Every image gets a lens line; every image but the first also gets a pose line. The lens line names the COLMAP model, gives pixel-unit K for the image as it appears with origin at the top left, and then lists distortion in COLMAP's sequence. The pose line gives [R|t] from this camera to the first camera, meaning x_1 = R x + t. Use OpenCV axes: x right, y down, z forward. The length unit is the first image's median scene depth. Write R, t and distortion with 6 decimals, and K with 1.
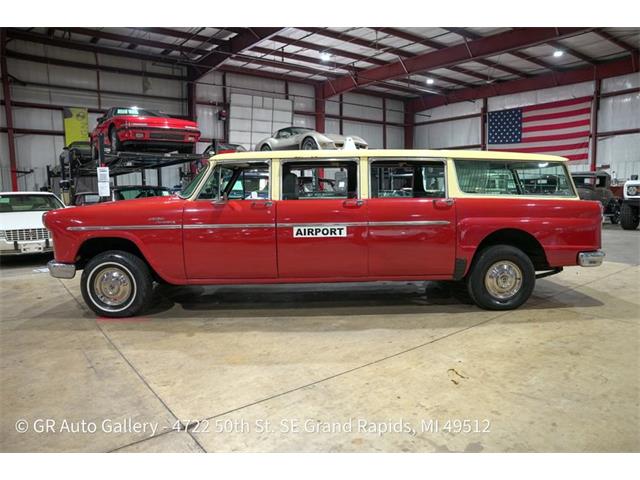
lens RADIAL K [[437.0, 0, 320.0], [0, 437.0, 240.0], [0, 0, 1]] dist [-0.139262, 0.106703]
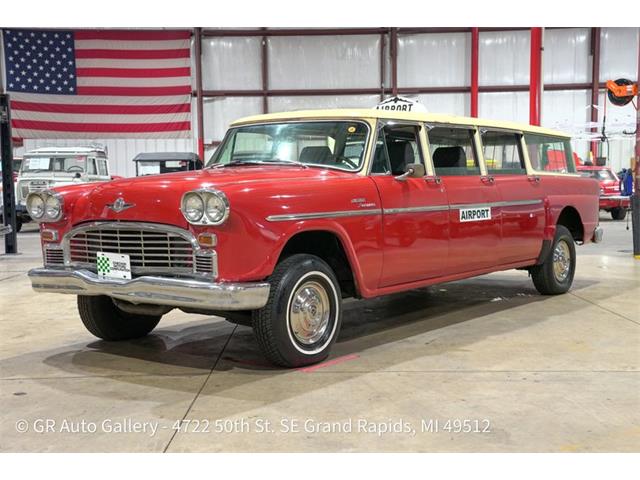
lens RADIAL K [[871.2, 0, 320.0], [0, 871.2, 240.0], [0, 0, 1]] dist [0.201235, 0.006309]
pose [[0.608738, -0.045243, 0.792080, -0.323768], [0.088030, 0.996060, -0.010760, 0.004704], [-0.788472, 0.076277, 0.610322, 0.047697]]
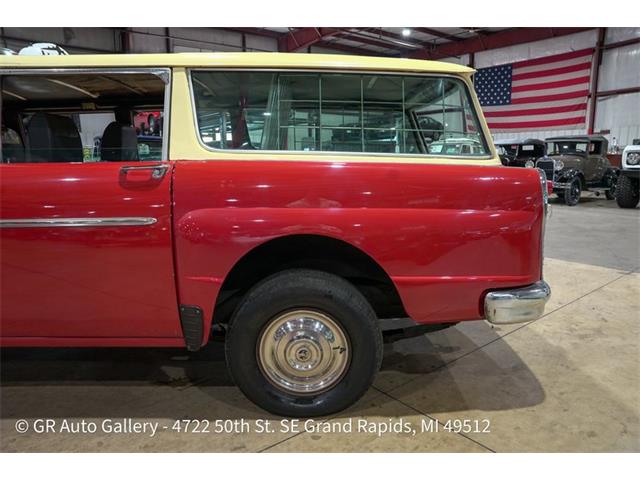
lens RADIAL K [[437.0, 0, 320.0], [0, 437.0, 240.0], [0, 0, 1]] dist [-0.139262, 0.106703]
pose [[0.999987, 0.005031, -0.000533, 0.098047], [-0.004981, 0.997481, 0.070754, -0.010963], [0.000888, -0.070751, 0.997494, 0.125976]]
